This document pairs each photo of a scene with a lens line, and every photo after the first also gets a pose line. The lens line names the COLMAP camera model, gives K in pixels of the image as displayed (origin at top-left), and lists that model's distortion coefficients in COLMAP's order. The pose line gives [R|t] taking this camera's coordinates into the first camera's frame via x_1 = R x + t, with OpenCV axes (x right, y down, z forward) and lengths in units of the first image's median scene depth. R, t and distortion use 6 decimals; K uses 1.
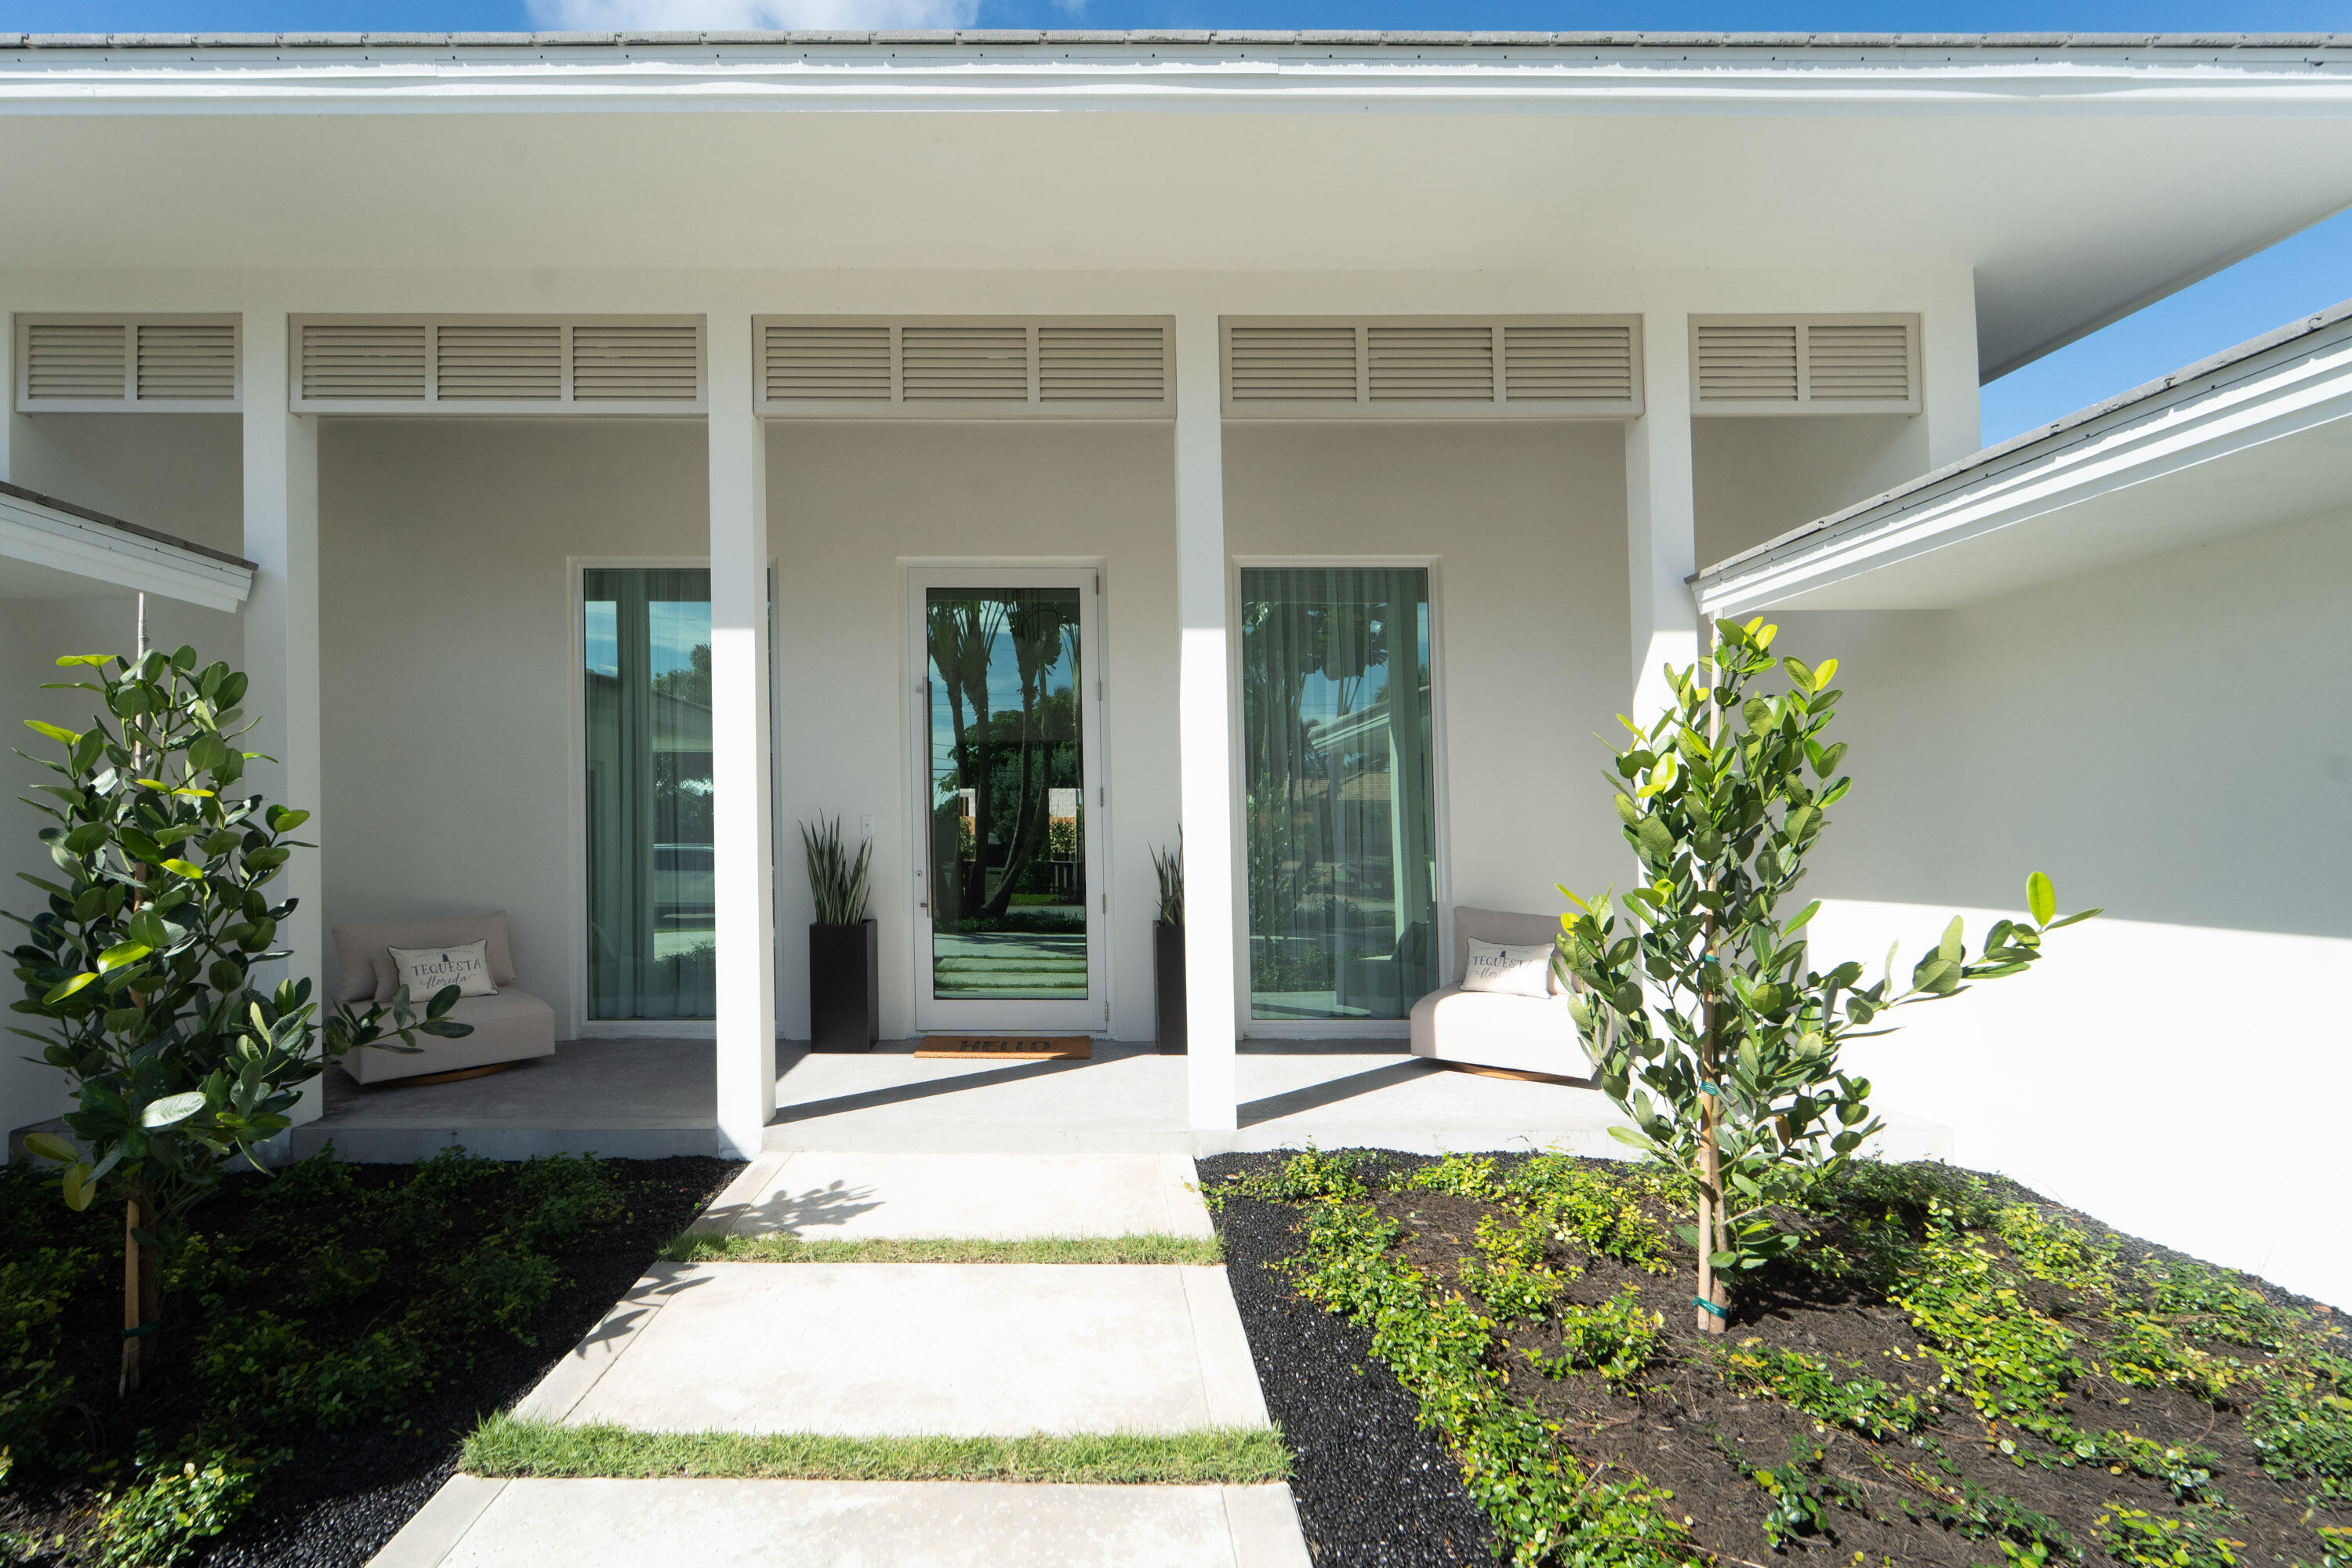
lens RADIAL K [[940.3, 0, 1183.5], [0, 940.3, 808.0], [0, 0, 1]] dist [0.017301, 0.000113]
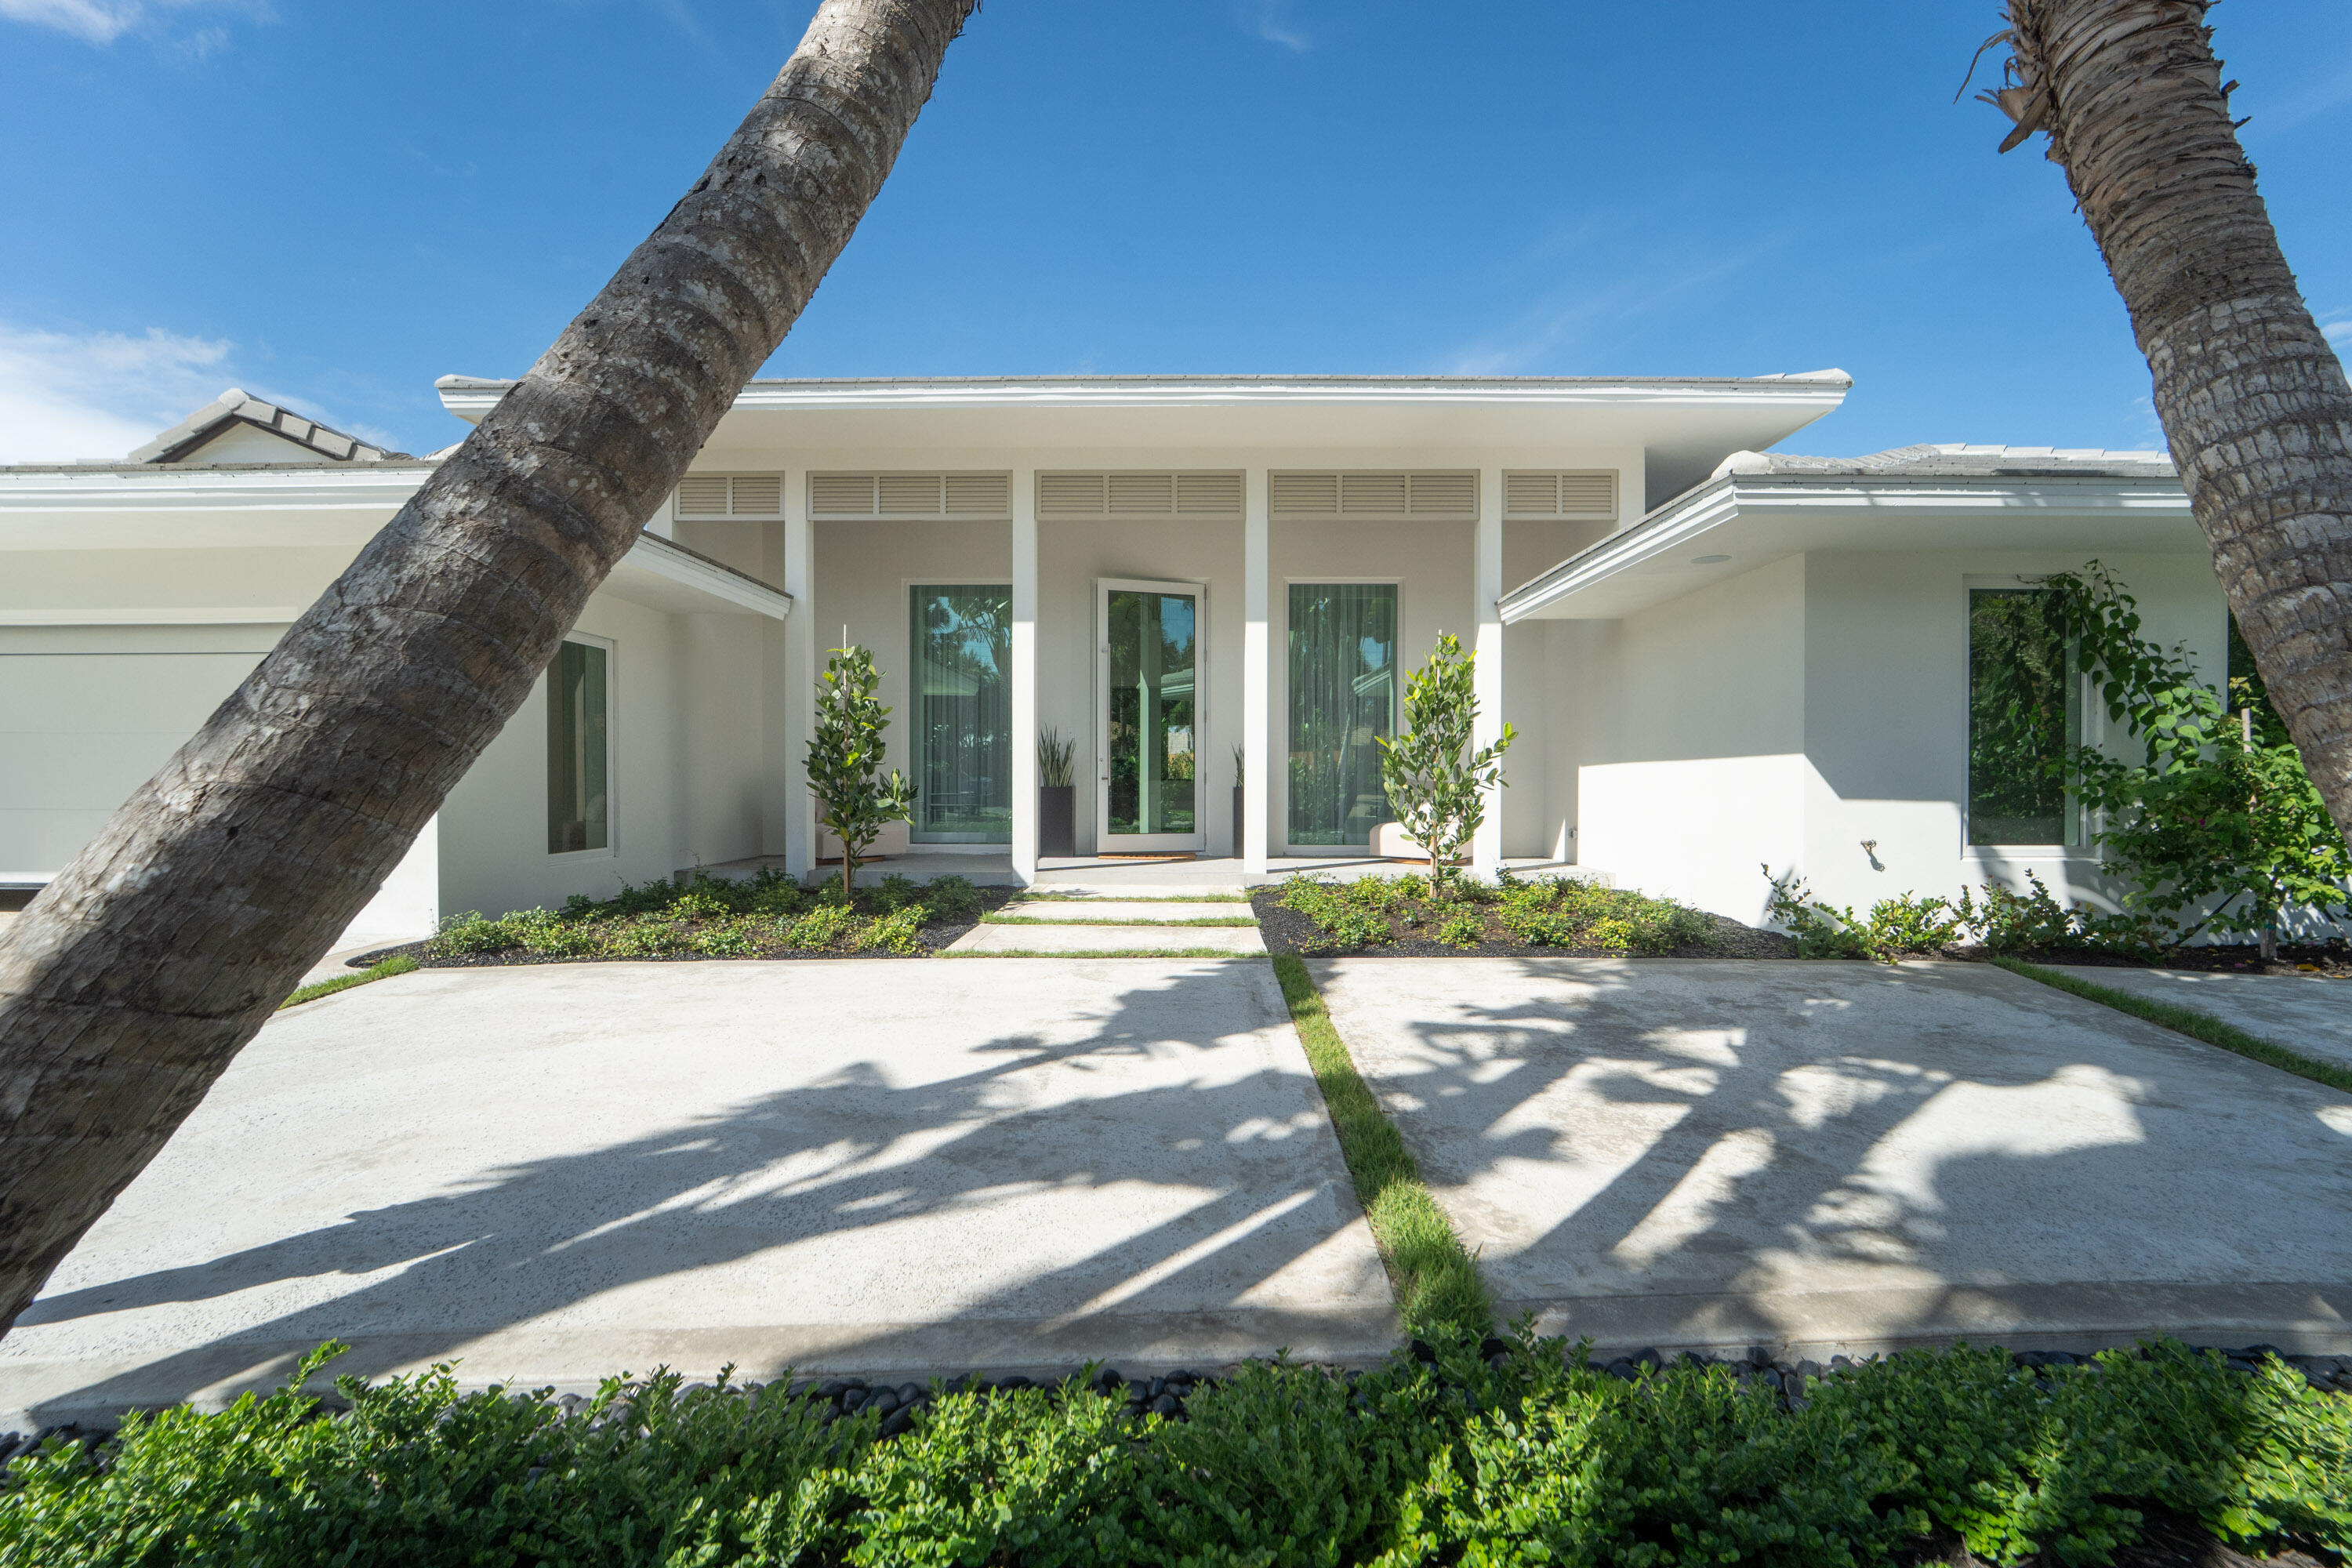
lens RADIAL K [[914.2, 0, 1176.0], [0, 914.2, 784.0], [0, 0, 1]] dist [-0.033194, 0.000026]
pose [[0.993546, 0.017714, -0.112036, 0.066442], [-0.016470, 0.999792, 0.012013, 0.111831], [0.112225, -0.010090, 0.993632, -0.844860]]
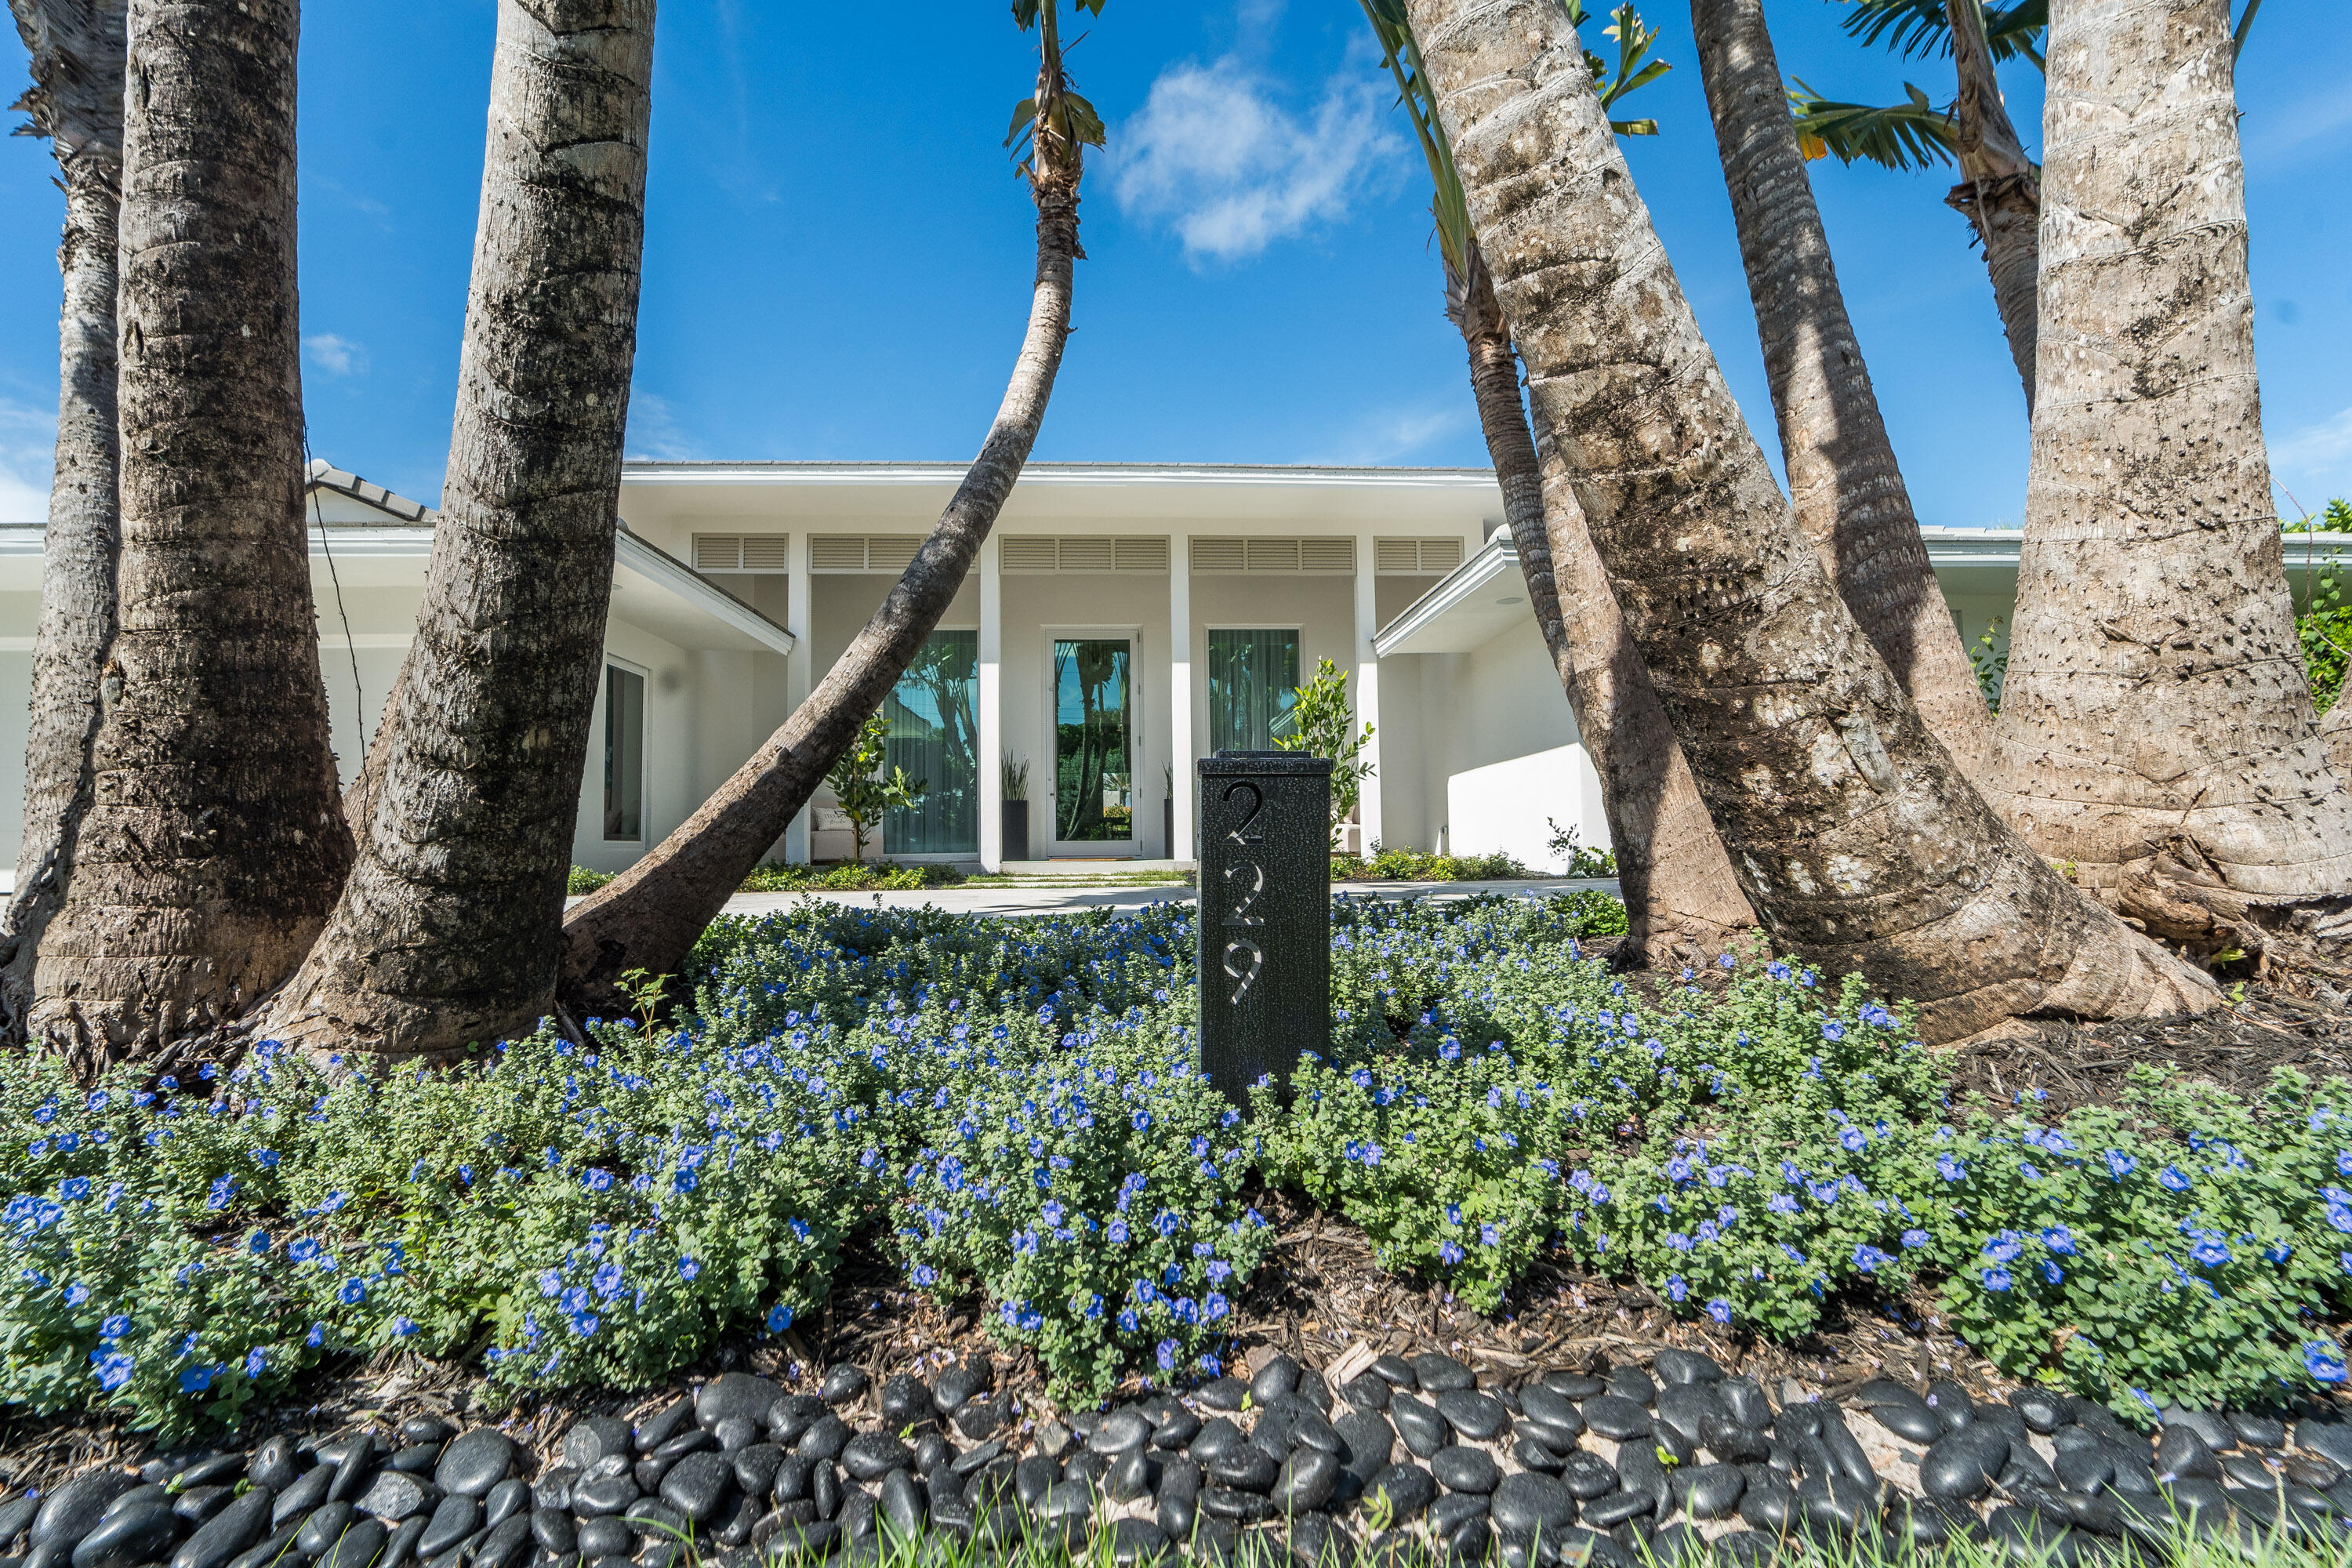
lens RADIAL K [[914.2, 0, 1176.0], [0, 914.2, 784.0], [0, 0, 1]] dist [-0.033194, 0.000026]
pose [[0.999241, -0.002117, -0.038900, 0.088900], [0.000011, 0.998538, -0.054061, 0.233548], [0.038958, 0.054019, 0.997780, -1.213638]]
